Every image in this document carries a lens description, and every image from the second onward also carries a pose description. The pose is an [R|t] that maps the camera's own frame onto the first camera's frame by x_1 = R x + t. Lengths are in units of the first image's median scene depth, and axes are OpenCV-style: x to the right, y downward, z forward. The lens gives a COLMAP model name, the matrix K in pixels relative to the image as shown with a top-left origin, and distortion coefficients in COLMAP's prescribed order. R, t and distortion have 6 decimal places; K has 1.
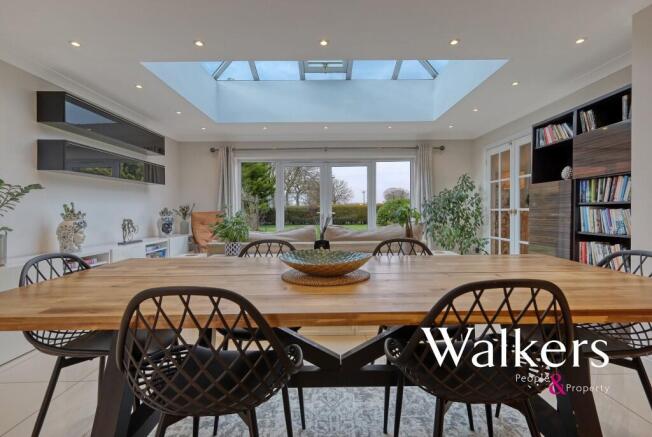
lens RADIAL K [[318.2, 0, 326.0], [0, 318.2, 218.5], [0, 0, 1]] dist [0.003045, 0.000429]
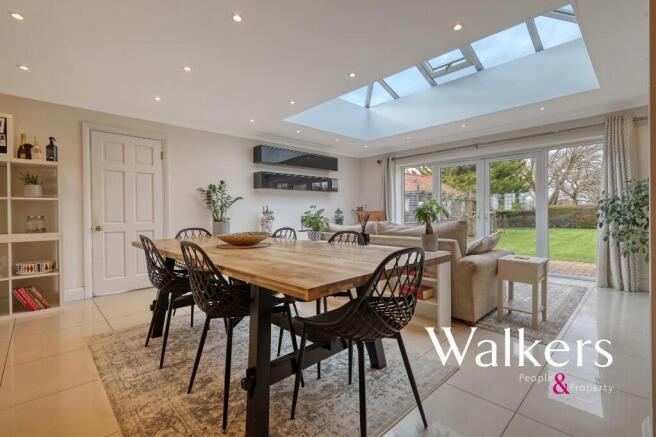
lens RADIAL K [[298.6, 0, 328.0], [0, 298.6, 218.5], [0, 0, 1]] dist [0.001697, 0.000335]
pose [[0.690508, 0.010922, -0.723242, 0.428438], [-0.013824, 0.999903, 0.001902, 0.008536], [0.723193, 0.008685, 0.690592, 0.067517]]
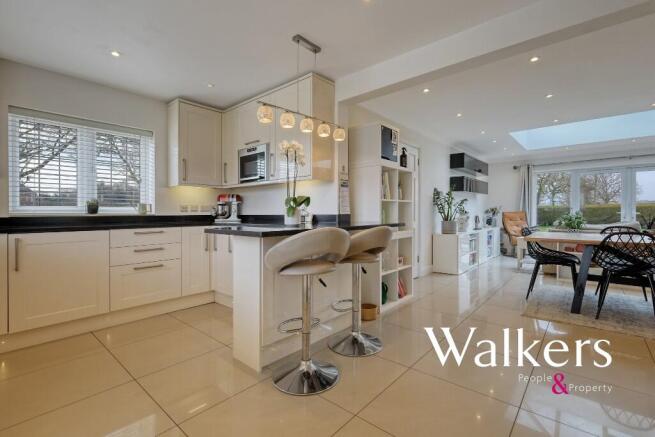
lens RADIAL K [[298.7, 0, 327.5], [0, 298.7, 218.5], [0, 0, 1]] dist [0.000724, 0.000299]
pose [[0.751578, 0.020264, -0.659333, -0.131484], [-0.019977, 0.999769, 0.007955, 0.017049], [0.659341, 0.007193, 0.751809, -0.640494]]
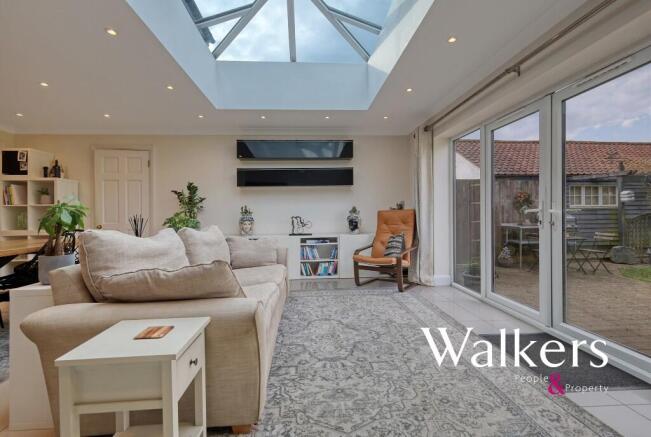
lens RADIAL K [[296.9, 0, 325.5], [0, 296.9, 218.5], [0, 0, 1]] dist [0.000724, 0.000299]
pose [[0.071343, 0.017947, -0.997290, 0.498489], [-0.013540, 0.999763, 0.017023, -0.009690], [0.997360, 0.012289, 0.071570, 0.875018]]
